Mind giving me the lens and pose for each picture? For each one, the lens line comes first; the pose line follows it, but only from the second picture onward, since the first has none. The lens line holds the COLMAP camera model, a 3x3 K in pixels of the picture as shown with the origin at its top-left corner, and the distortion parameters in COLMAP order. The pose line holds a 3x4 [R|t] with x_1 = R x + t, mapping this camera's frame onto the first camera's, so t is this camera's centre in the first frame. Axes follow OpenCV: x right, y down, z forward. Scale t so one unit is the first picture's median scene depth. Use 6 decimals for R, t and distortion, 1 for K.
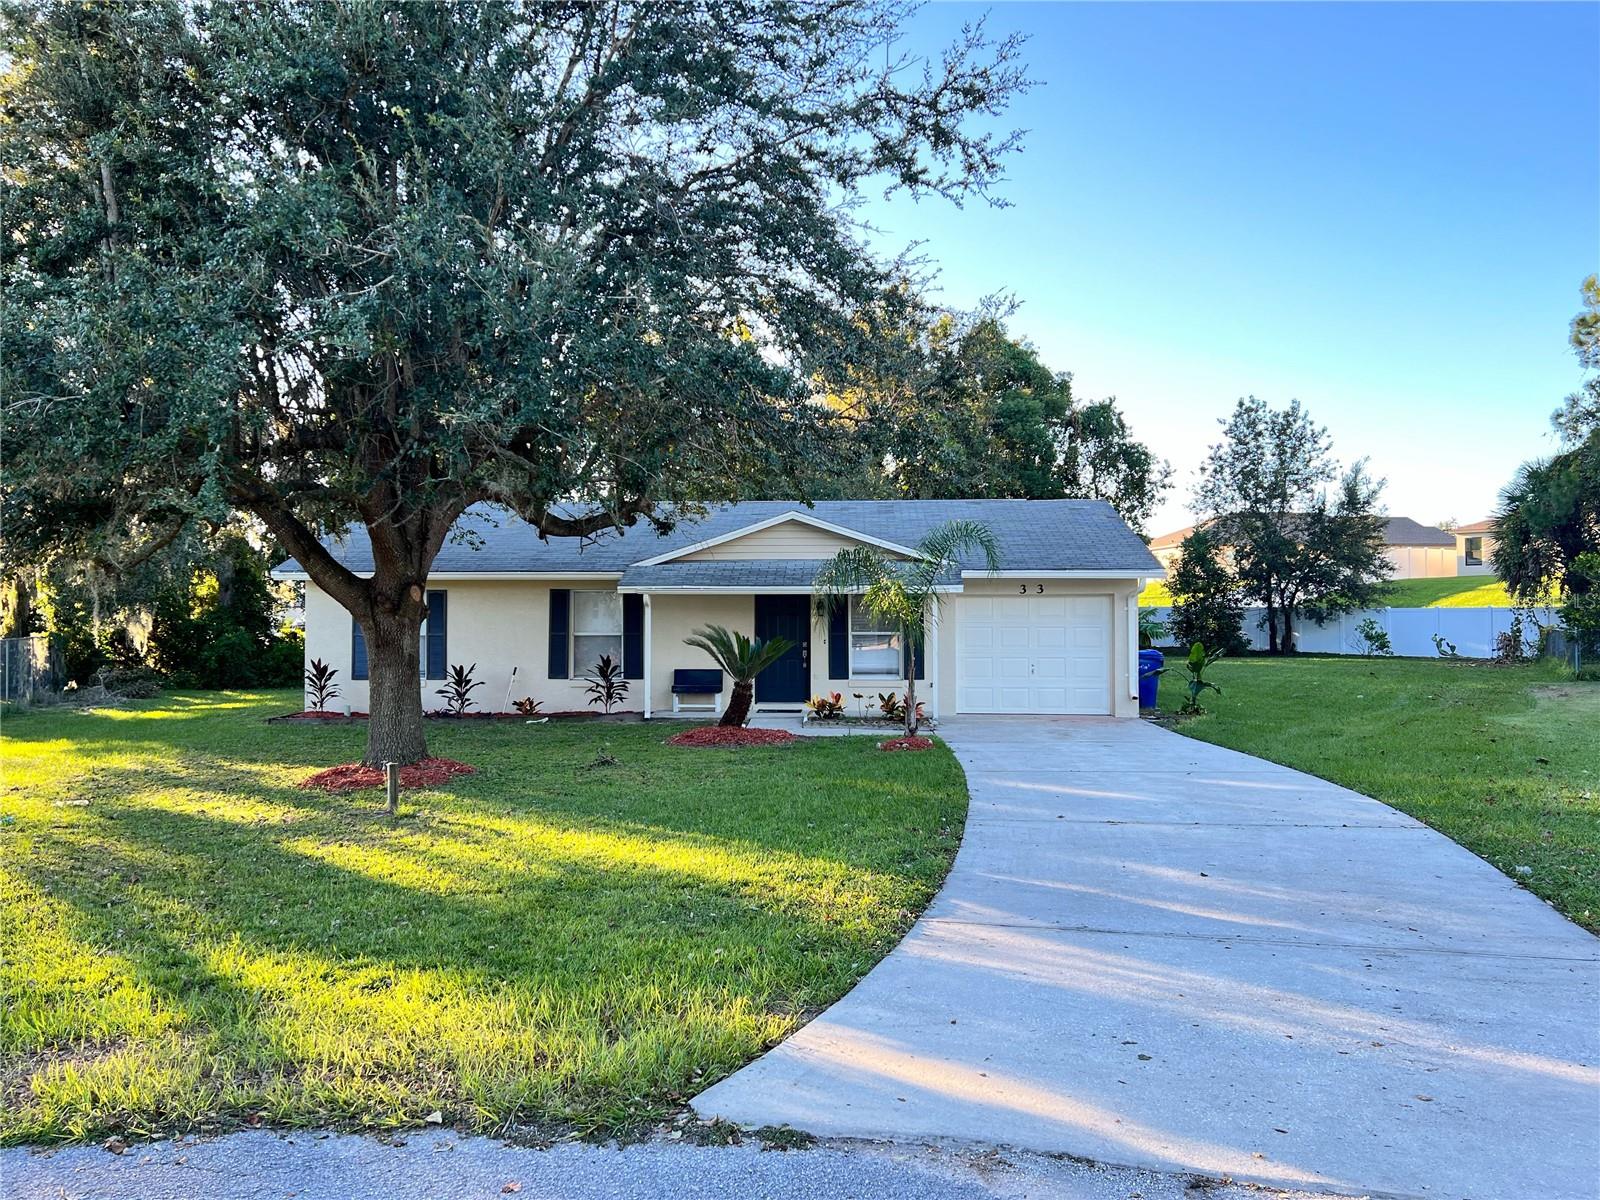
lens RADIAL K [[1166.9, 0, 800.0], [0, 1166.9, 600.0], [0, 0, 1]] dist [0.028376, -0.002897]
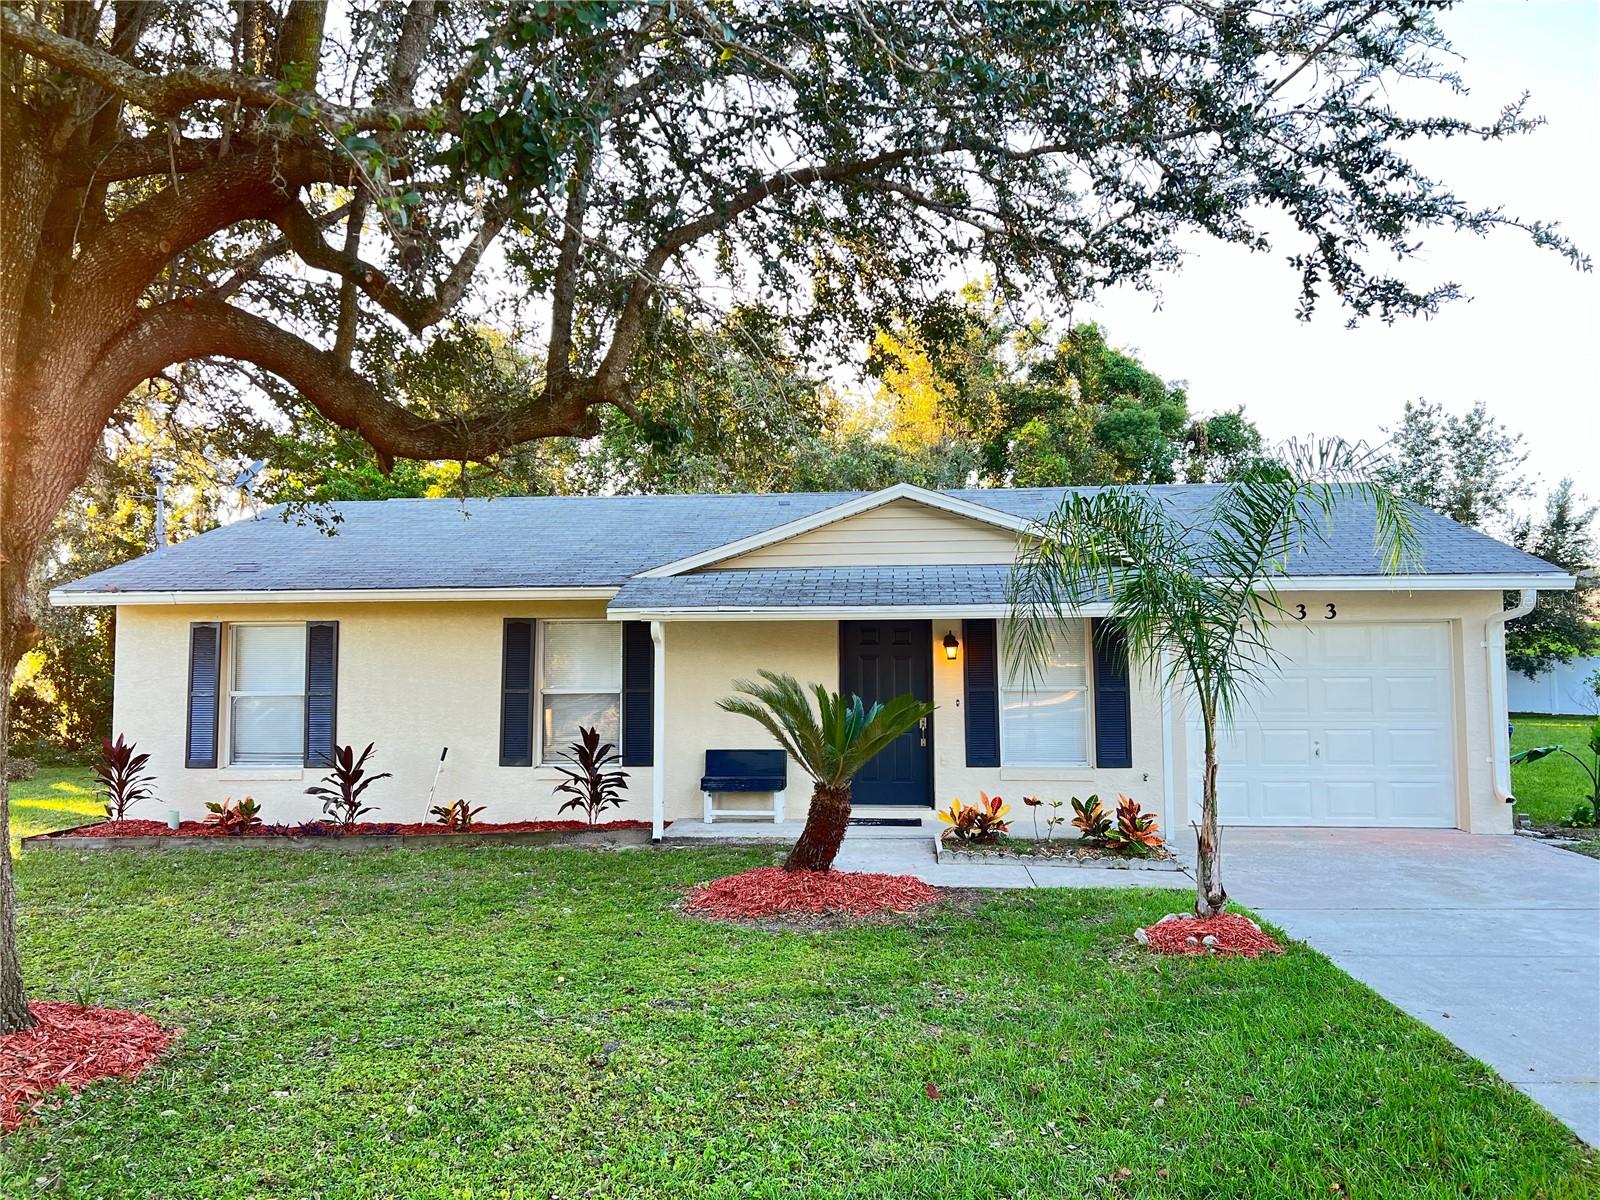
lens RADIAL K [[1166.9, 0, 800.0], [0, 1166.9, 600.0], [0, 0, 1]] dist [0.028376, -0.002897]
pose [[0.999071, -0.007497, -0.042448, -0.033685], [0.005396, 0.998765, -0.049384, 0.012475], [0.042765, 0.049109, 0.997877, 0.403230]]
